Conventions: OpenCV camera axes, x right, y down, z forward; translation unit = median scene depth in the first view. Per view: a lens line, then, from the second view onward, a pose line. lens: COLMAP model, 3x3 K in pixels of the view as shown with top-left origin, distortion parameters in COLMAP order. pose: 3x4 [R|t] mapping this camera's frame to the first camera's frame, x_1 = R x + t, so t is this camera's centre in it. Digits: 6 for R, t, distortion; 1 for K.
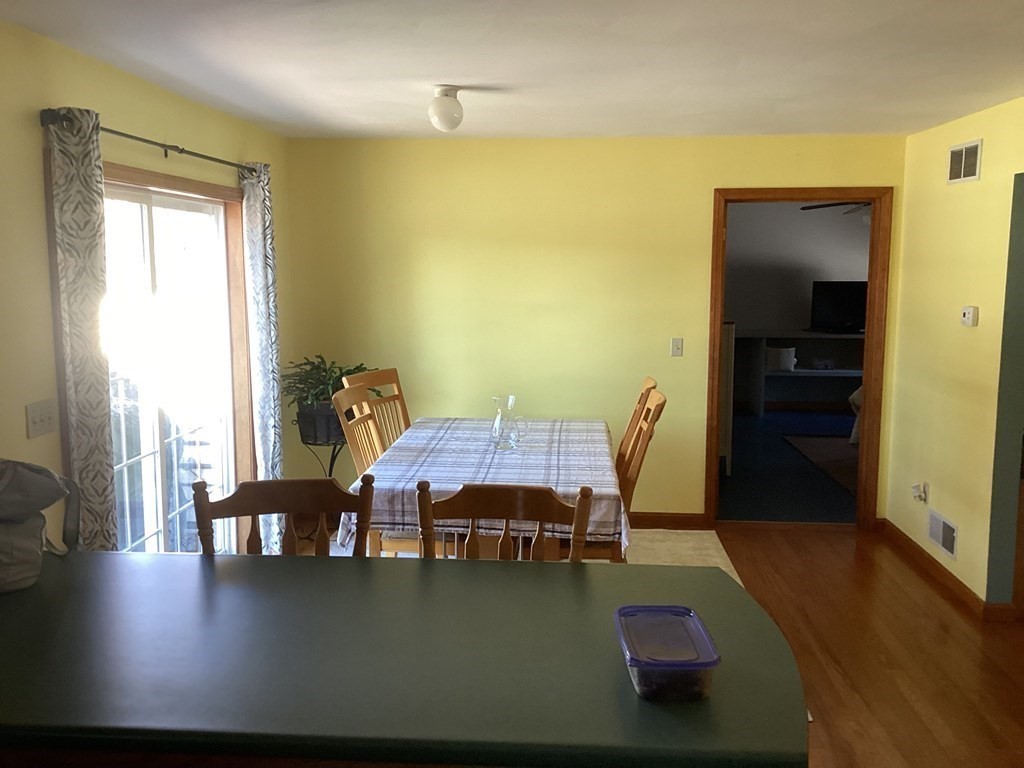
lens RADIAL K [[927.9, 0, 514.3], [0, 927.9, 385.6], [0, 0, 1]] dist [0.002742, 0.000000]
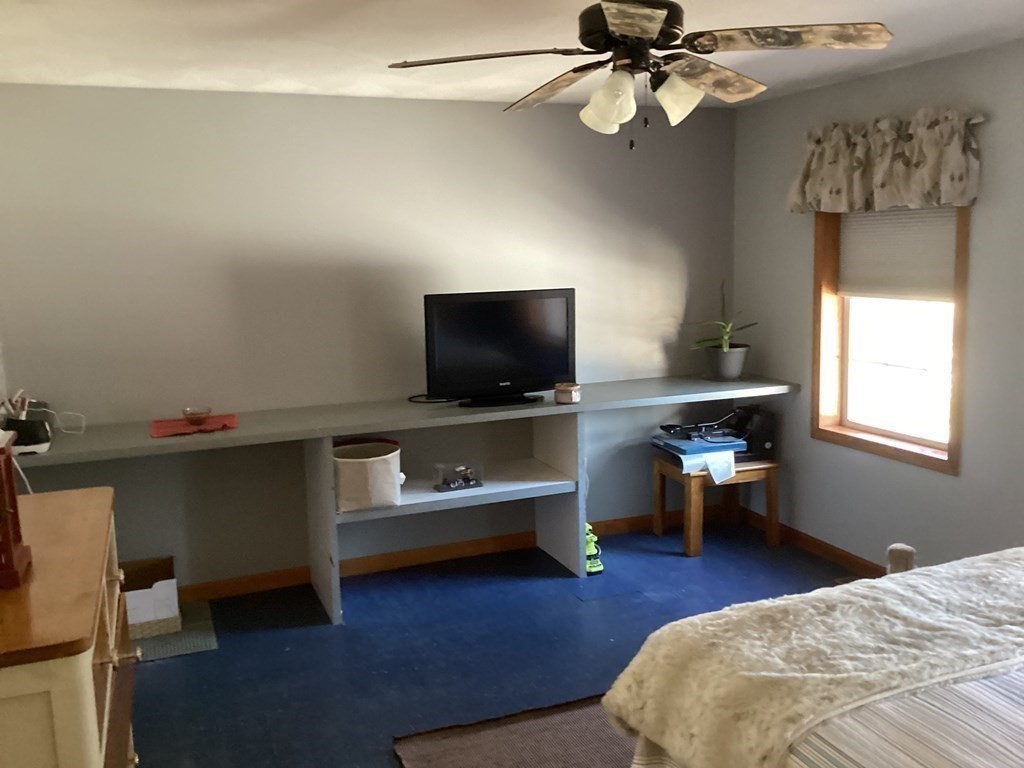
lens RADIAL K [[927.9, 0, 514.2], [0, 927.9, 381.7], [0, 0, 1]] dist [0.002742, 0.000000]
pose [[0.902801, -0.082473, 0.422077, 0.170317], [0.078933, 0.996544, 0.025888, -0.080076], [-0.422753, 0.009944, 0.906190, 0.583032]]
